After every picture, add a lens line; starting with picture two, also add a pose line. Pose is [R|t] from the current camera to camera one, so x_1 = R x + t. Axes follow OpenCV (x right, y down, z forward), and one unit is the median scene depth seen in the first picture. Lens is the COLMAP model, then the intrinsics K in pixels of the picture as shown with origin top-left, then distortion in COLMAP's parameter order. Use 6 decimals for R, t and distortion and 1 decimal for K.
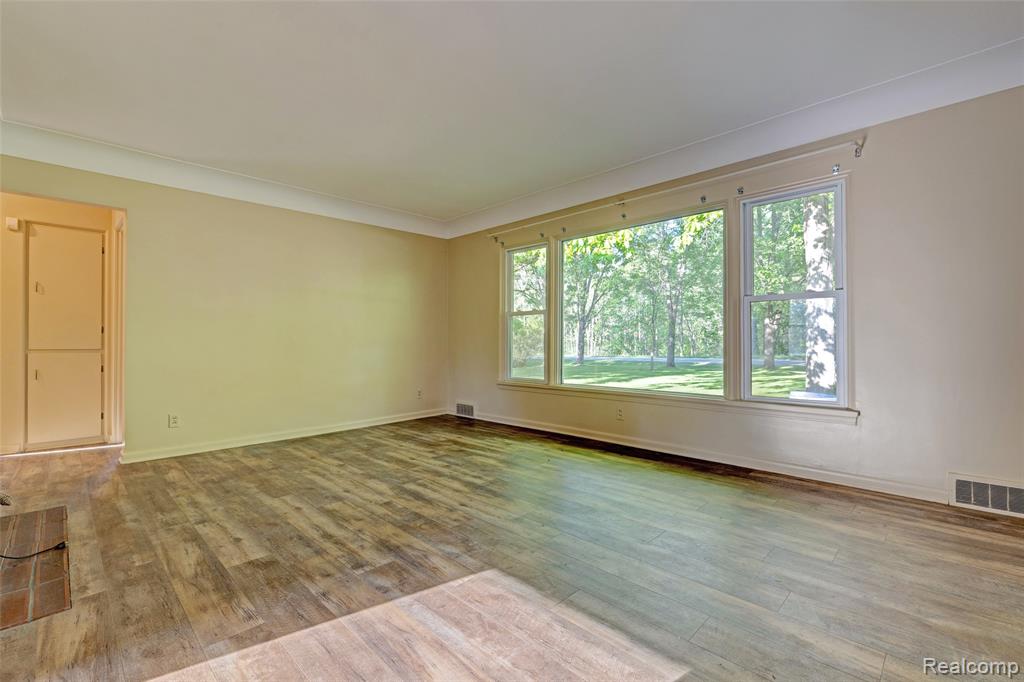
lens RADIAL K [[457.0, 0, 495.6], [0, 457.0, 334.5], [0, 0, 1]] dist [0.001197, 0.000278]
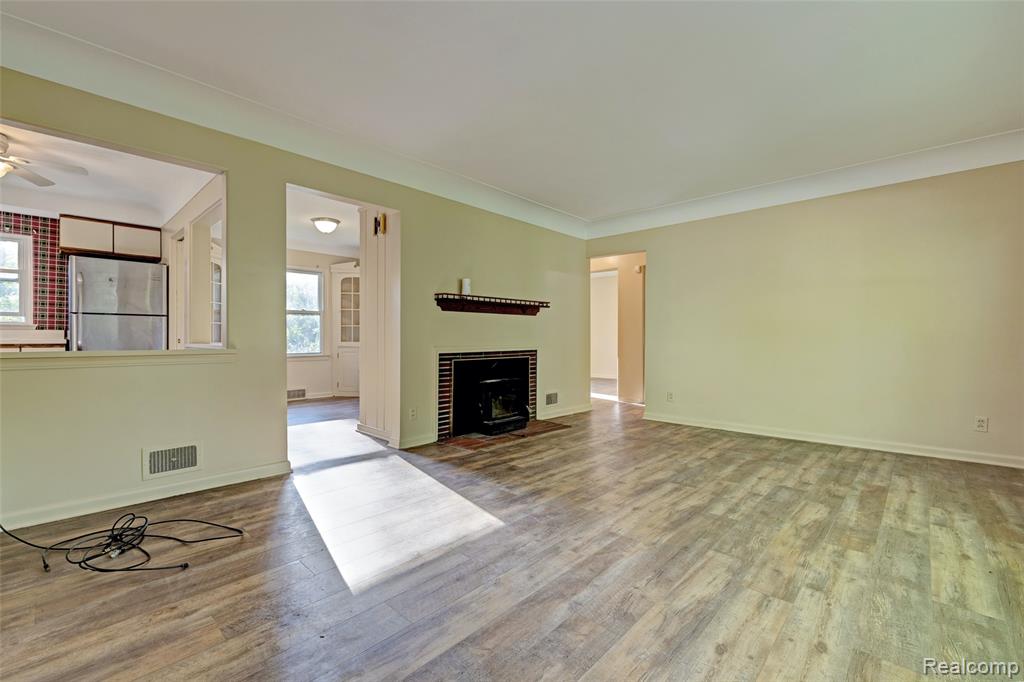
lens RADIAL K [[431.2, 0, 512.0], [0, 431.2, 341.0], [0, 0, 1]] dist [0.001101, 0.000187]
pose [[0.051543, 0.015979, -0.998543, 0.911775], [0.010870, 0.999804, 0.016561, -0.004946], [0.998612, -0.011708, 0.051359, 0.759252]]
